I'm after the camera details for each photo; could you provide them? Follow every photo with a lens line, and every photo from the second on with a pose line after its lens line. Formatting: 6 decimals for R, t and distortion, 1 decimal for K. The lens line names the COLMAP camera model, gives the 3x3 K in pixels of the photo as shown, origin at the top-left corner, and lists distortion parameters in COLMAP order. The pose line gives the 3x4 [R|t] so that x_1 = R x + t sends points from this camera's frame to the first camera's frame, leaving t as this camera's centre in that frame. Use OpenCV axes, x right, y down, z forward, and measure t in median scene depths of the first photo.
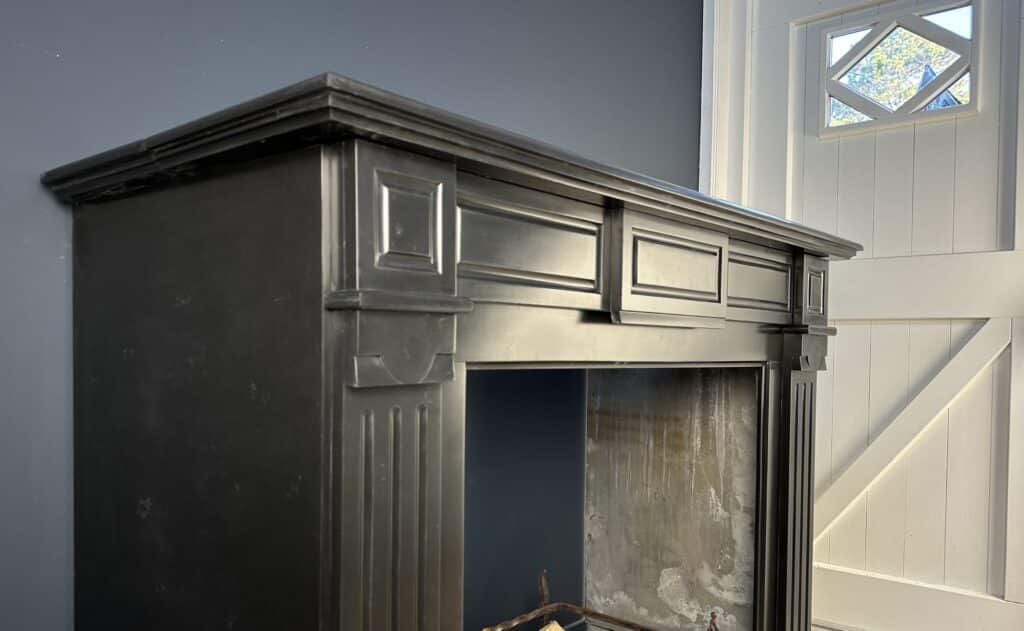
lens RADIAL K [[786.2, 0, 509.3], [0, 786.2, 346.7], [0, 0, 1]] dist [0.009655, -0.002905]
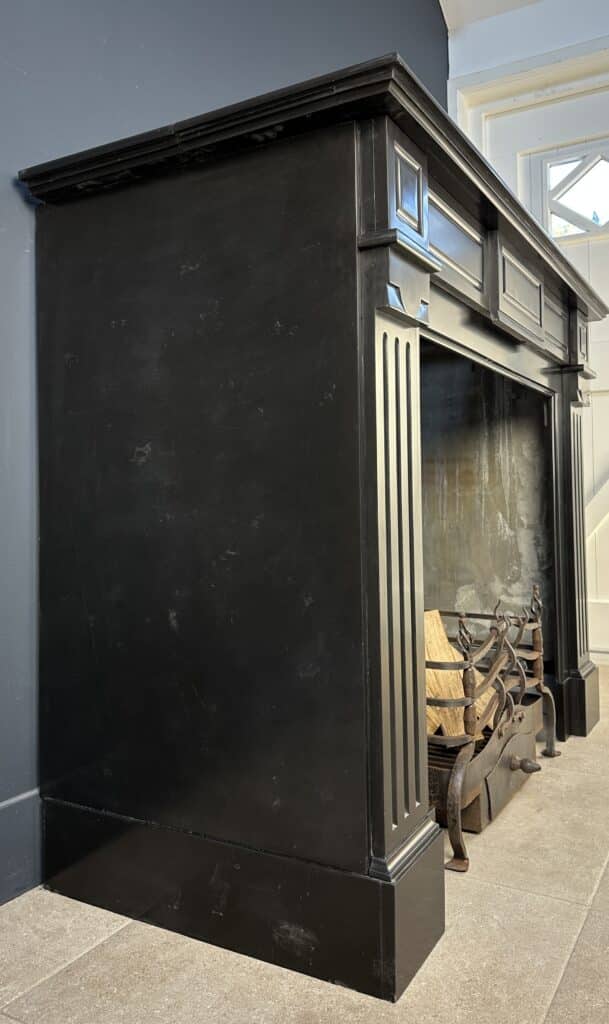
lens RADIAL K [[788.8, 0, 304.5], [0, 788.8, 512.0], [0, 0, 1]] dist [0.001878, -0.003804]
pose [[0.972807, -0.024875, 0.230279, -0.313022], [0.033780, 0.998823, -0.034807, 0.211029], [-0.229142, 0.041640, 0.972502, -0.107595]]
